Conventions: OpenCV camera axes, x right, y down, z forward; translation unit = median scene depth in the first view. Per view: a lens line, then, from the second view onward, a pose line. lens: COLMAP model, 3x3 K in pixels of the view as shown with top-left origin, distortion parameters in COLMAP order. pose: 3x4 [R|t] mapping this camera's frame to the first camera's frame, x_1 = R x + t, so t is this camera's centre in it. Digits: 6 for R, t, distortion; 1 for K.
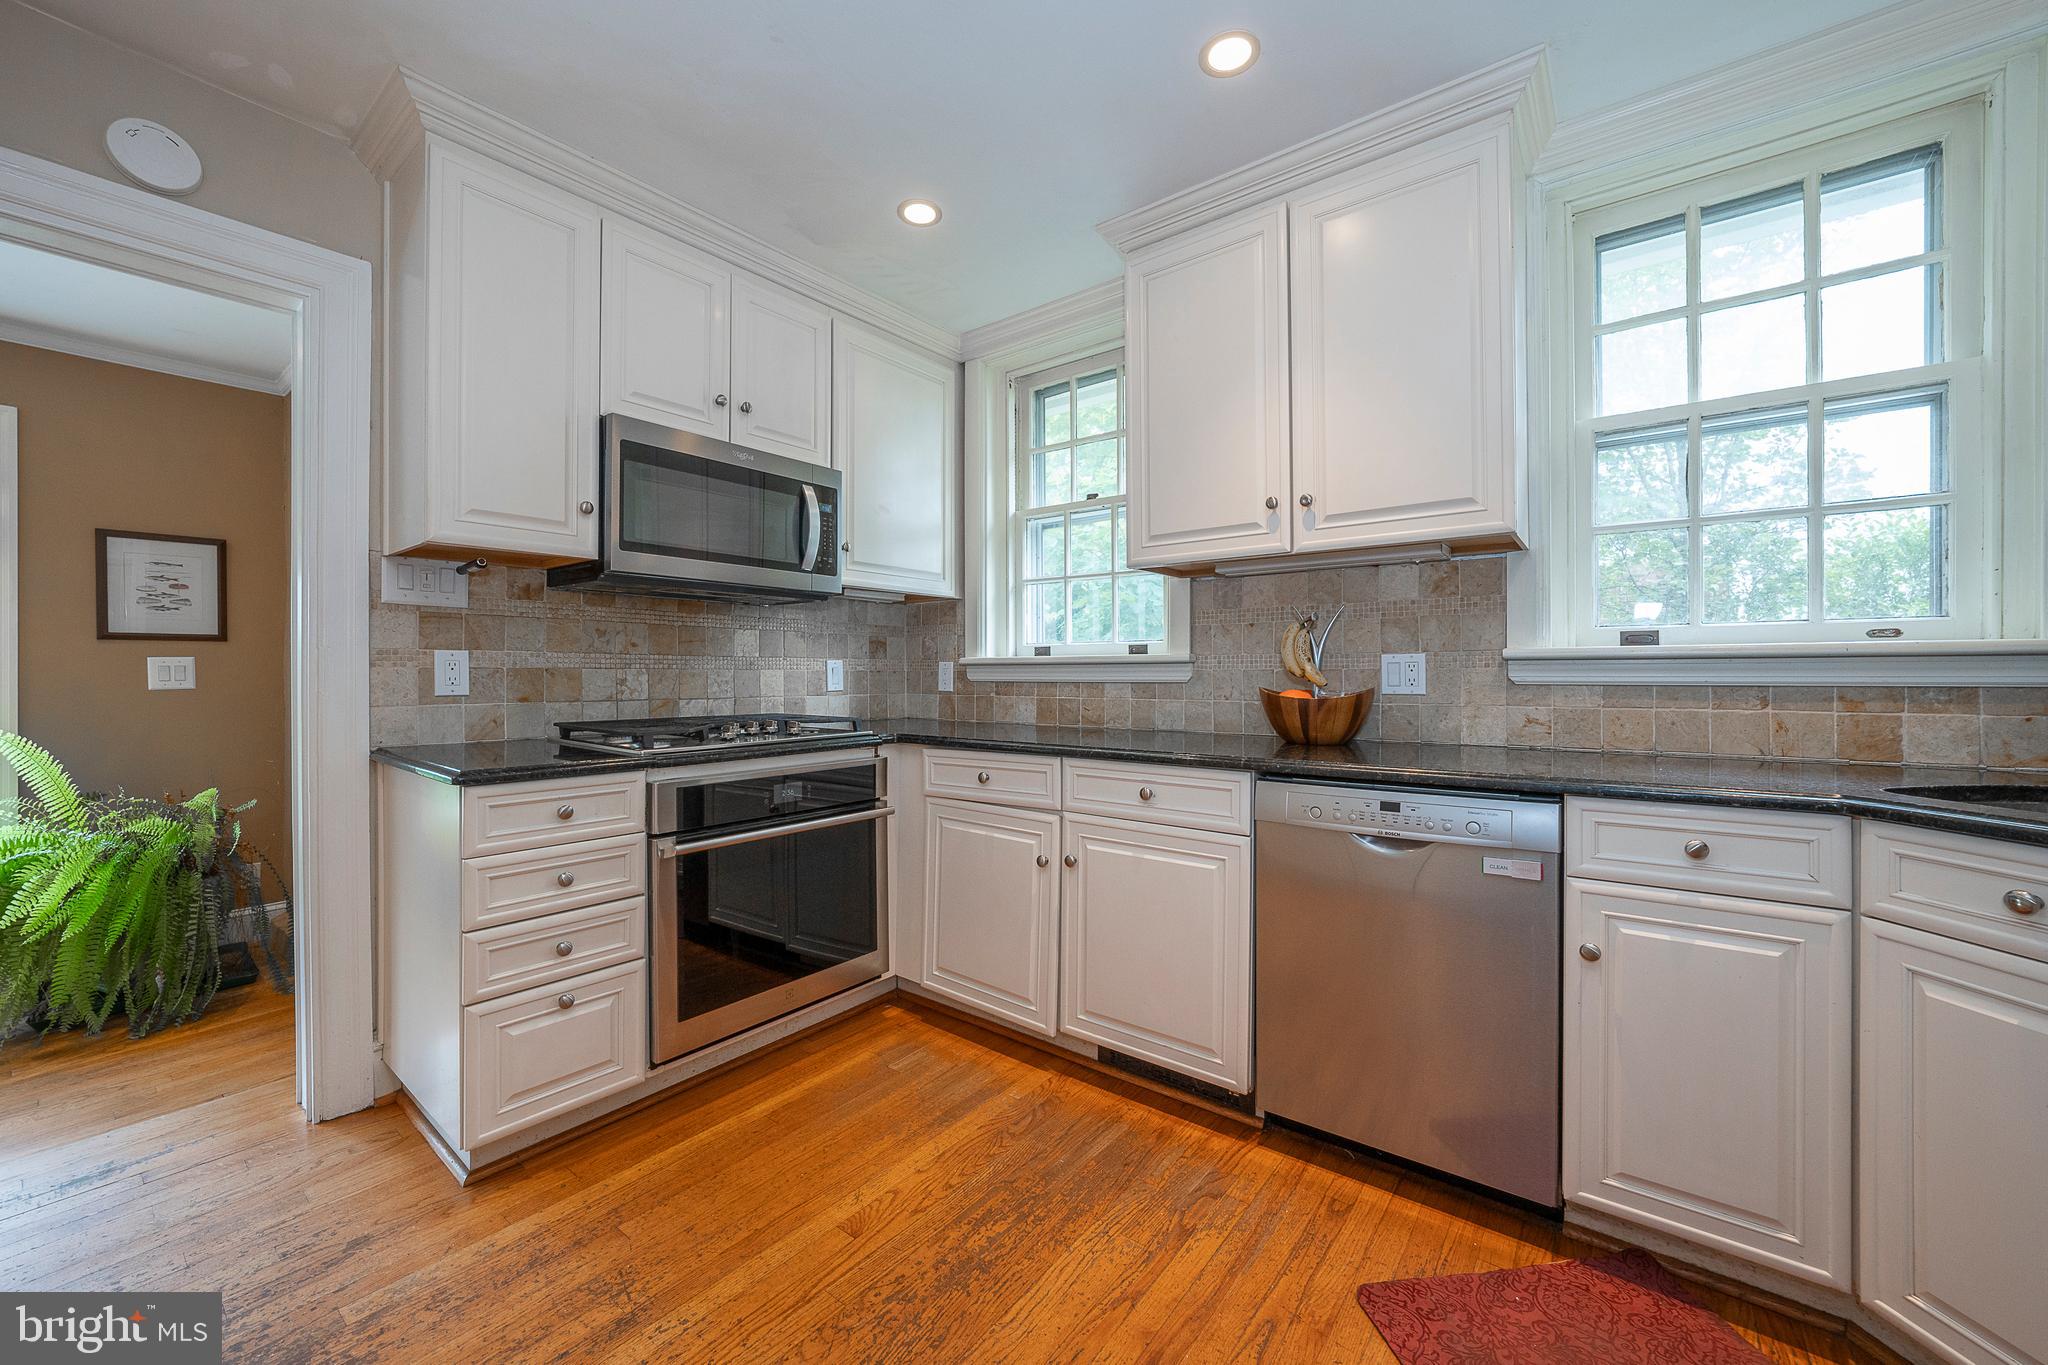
lens RADIAL K [[787.0, 0, 1025.9], [0, 787.0, 674.2], [0, 0, 1]] dist [-0.013682, 0.000233]
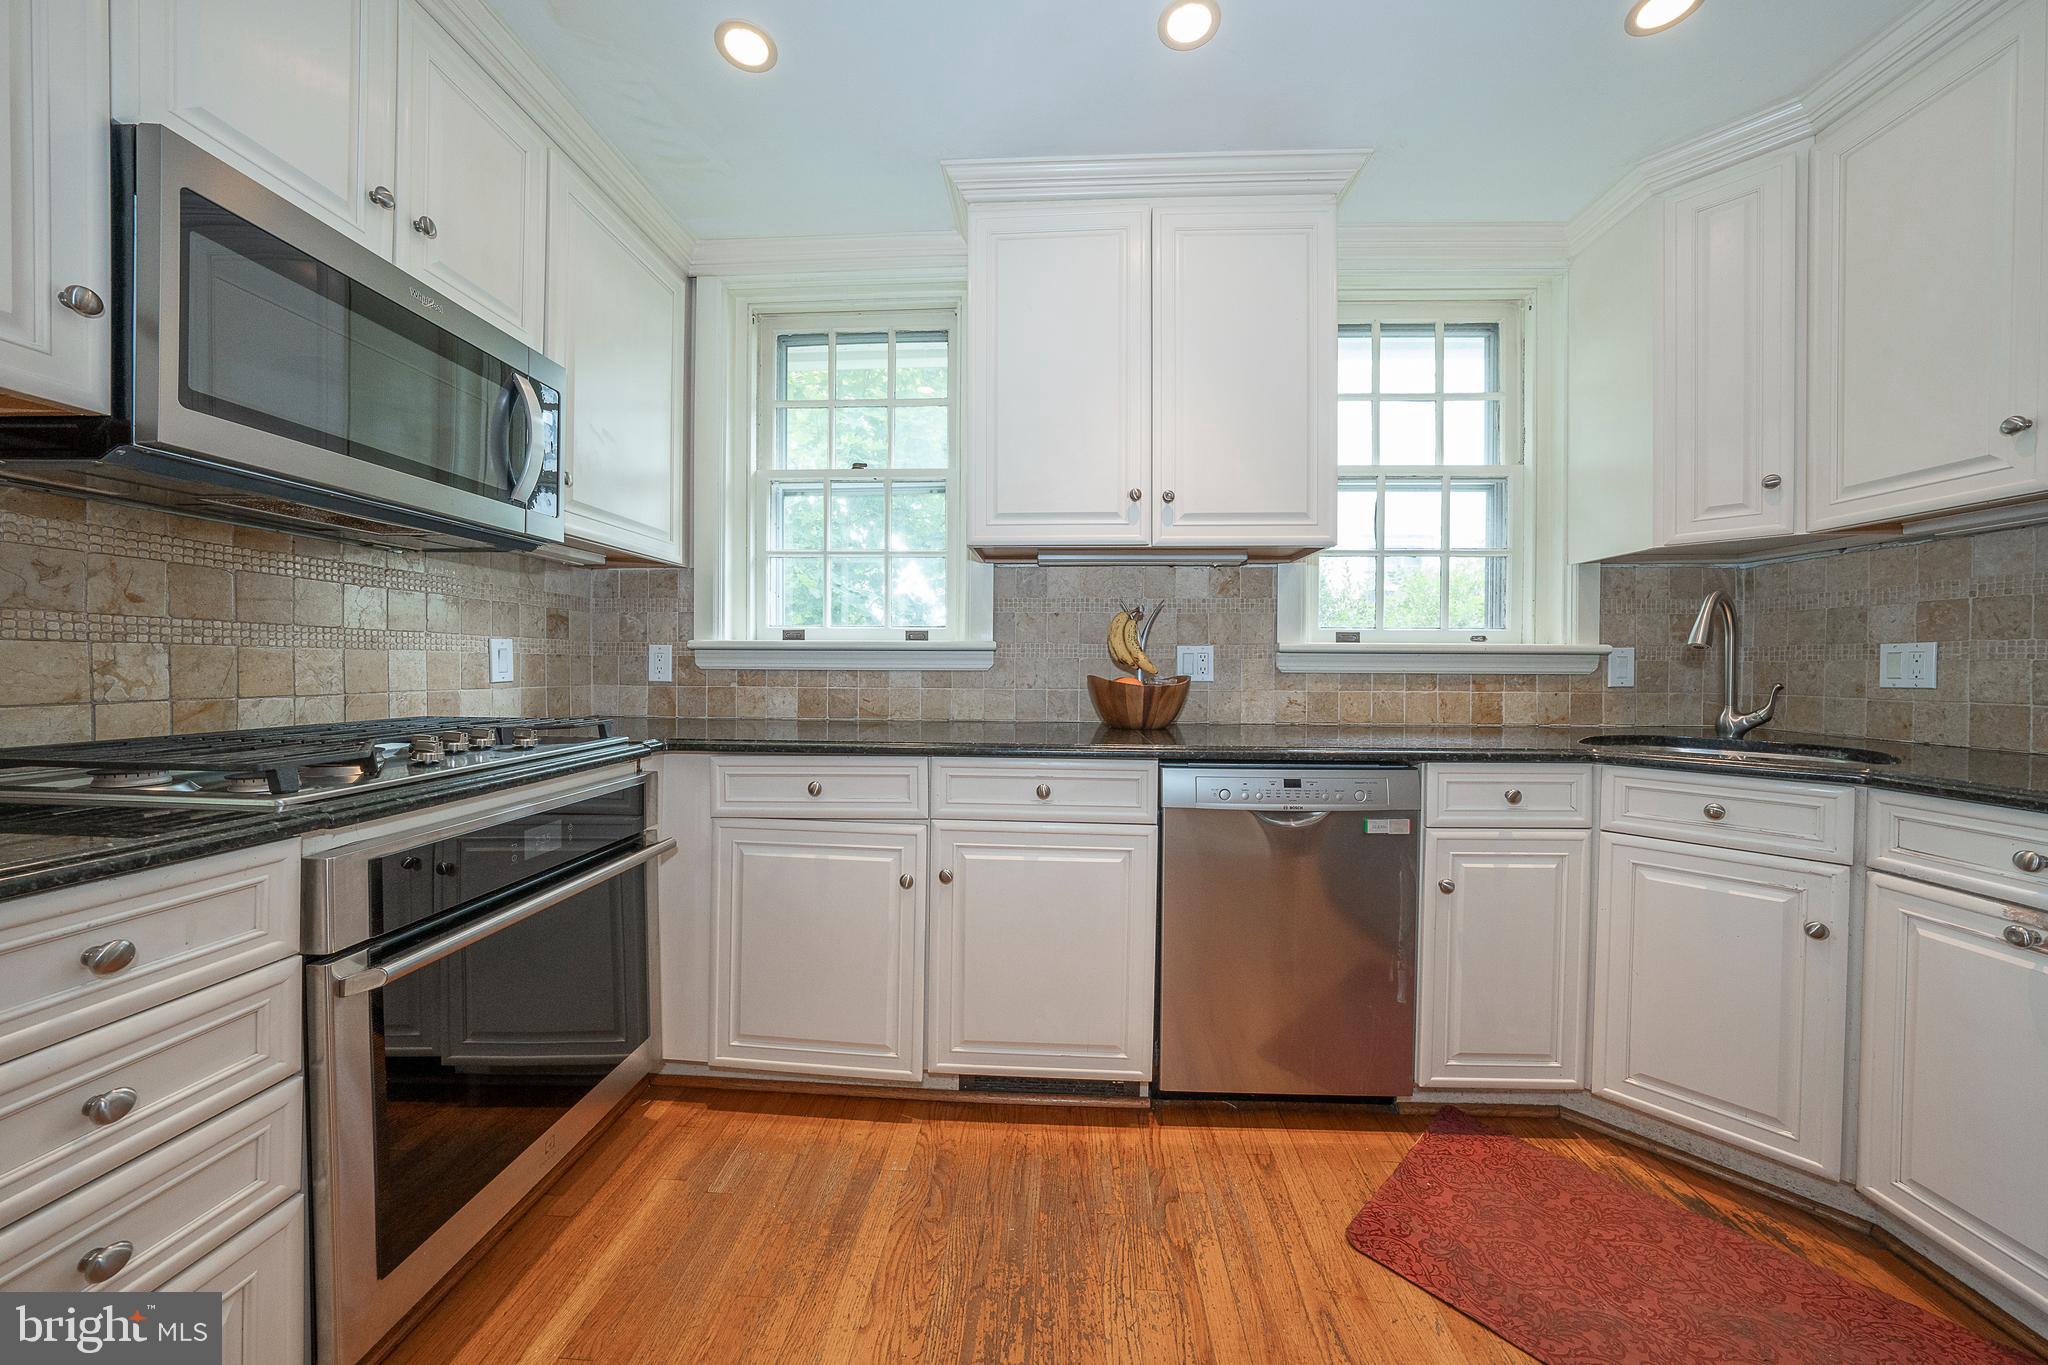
lens RADIAL K [[703.3, 0, 1025.1], [0, 703.3, 674.8], [0, 0, 1]] dist [-0.031602, 0.007032]
pose [[0.821965, -0.000919, 0.569537, -0.305937], [-0.006721, 0.999913, 0.011313, 0.006304], [-0.569498, -0.013126, 0.821888, 0.312520]]
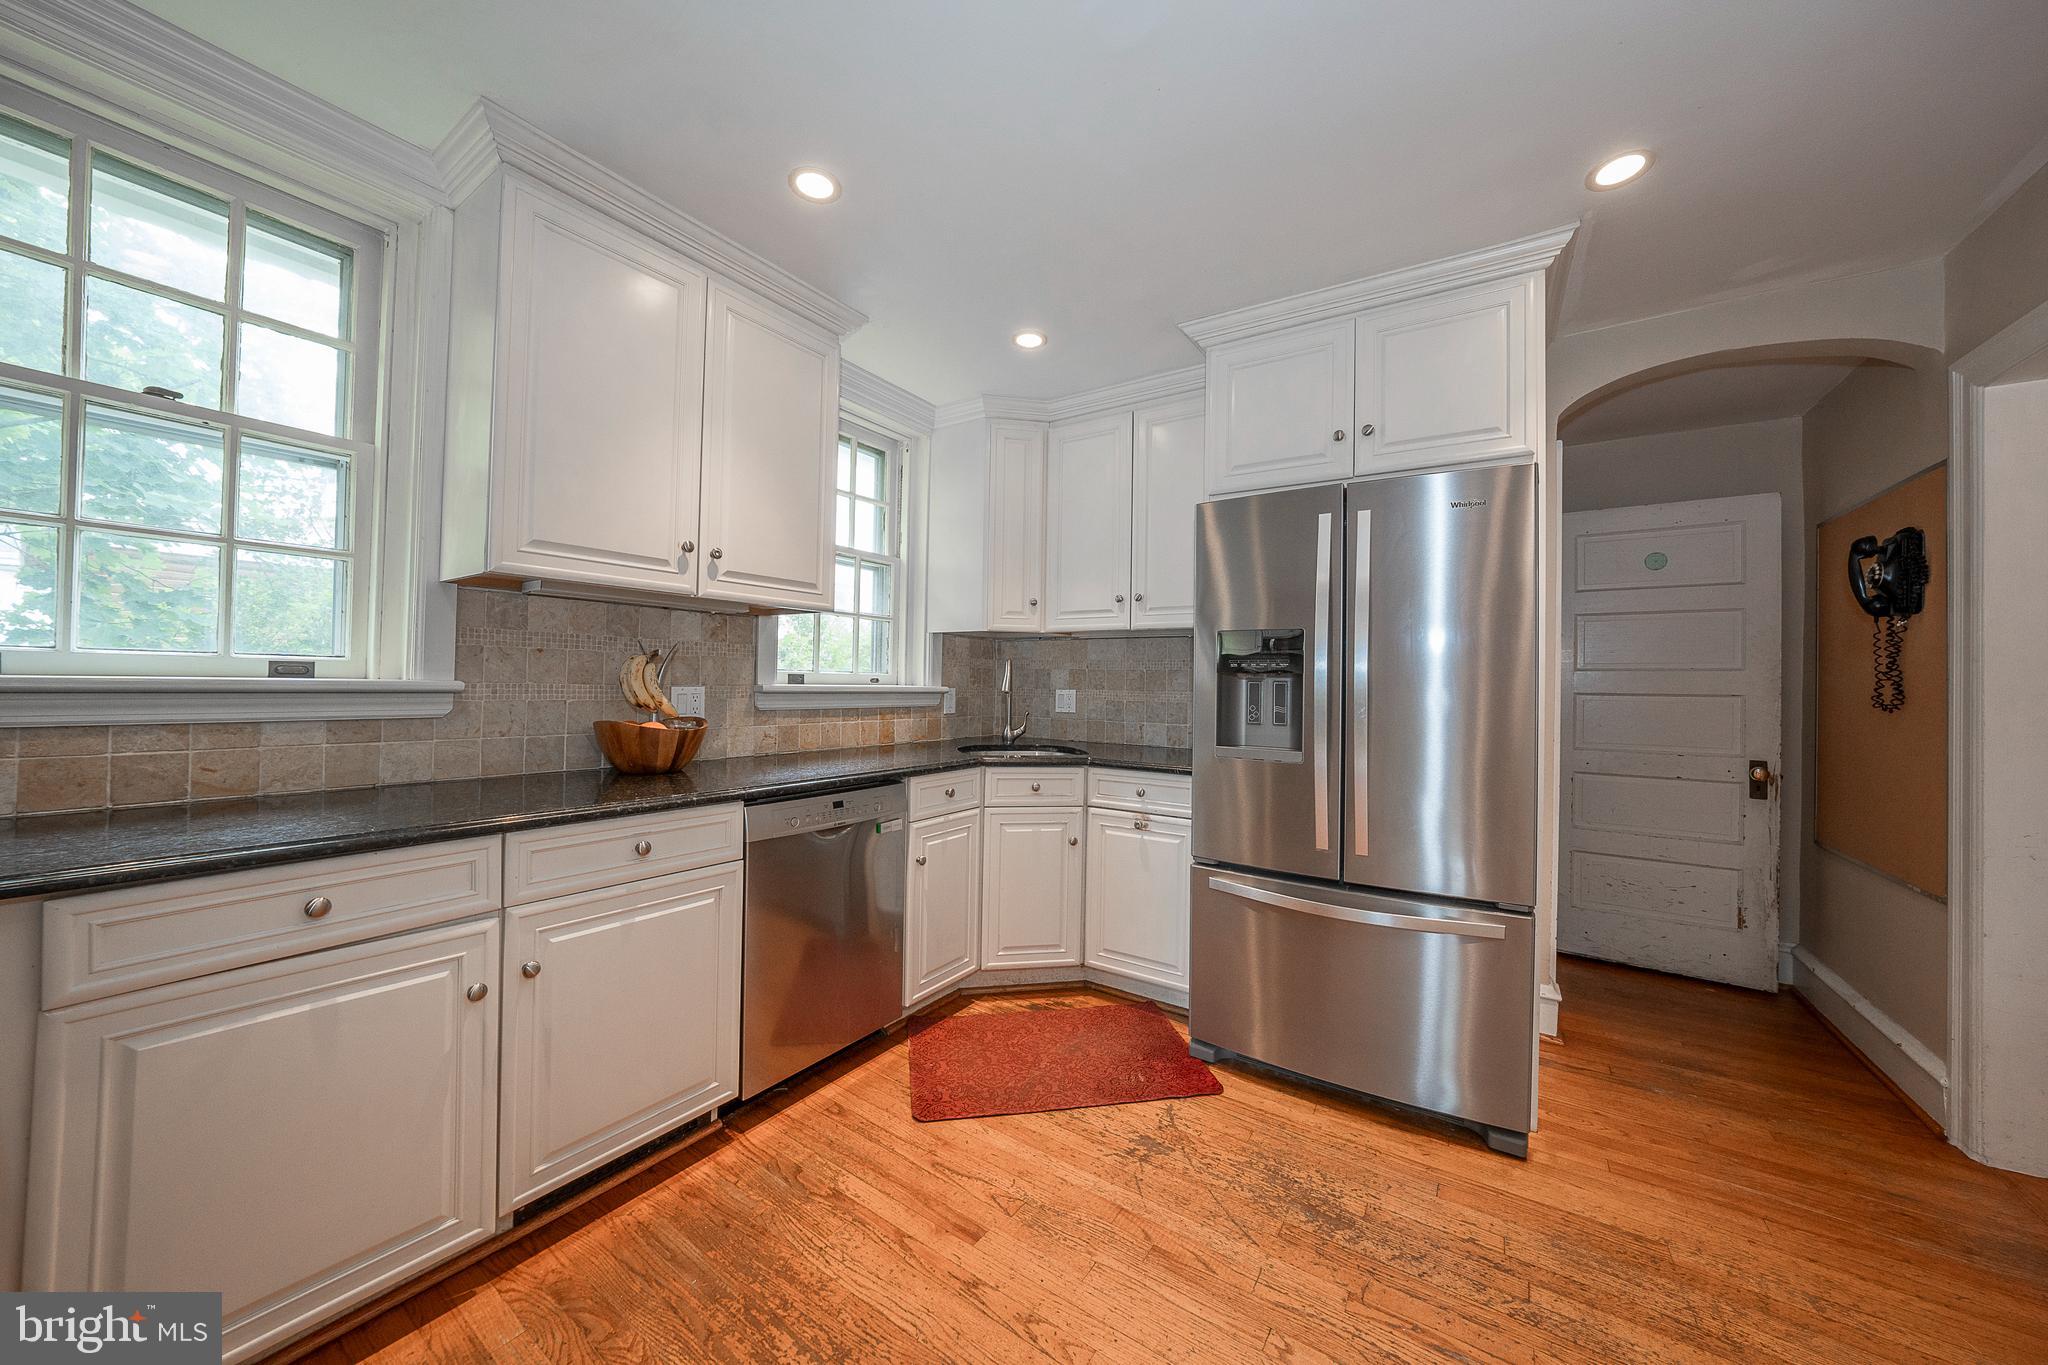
lens RADIAL K [[703.3, 0, 1025.1], [0, 703.3, 674.8], [0, 0, 1]] dist [-0.031602, 0.007032]
pose [[-0.059385, 0.013623, 0.998142, -0.612291], [-0.016717, 0.999753, -0.014639, -0.037825], [-0.998095, -0.017555, -0.059143, 0.568433]]
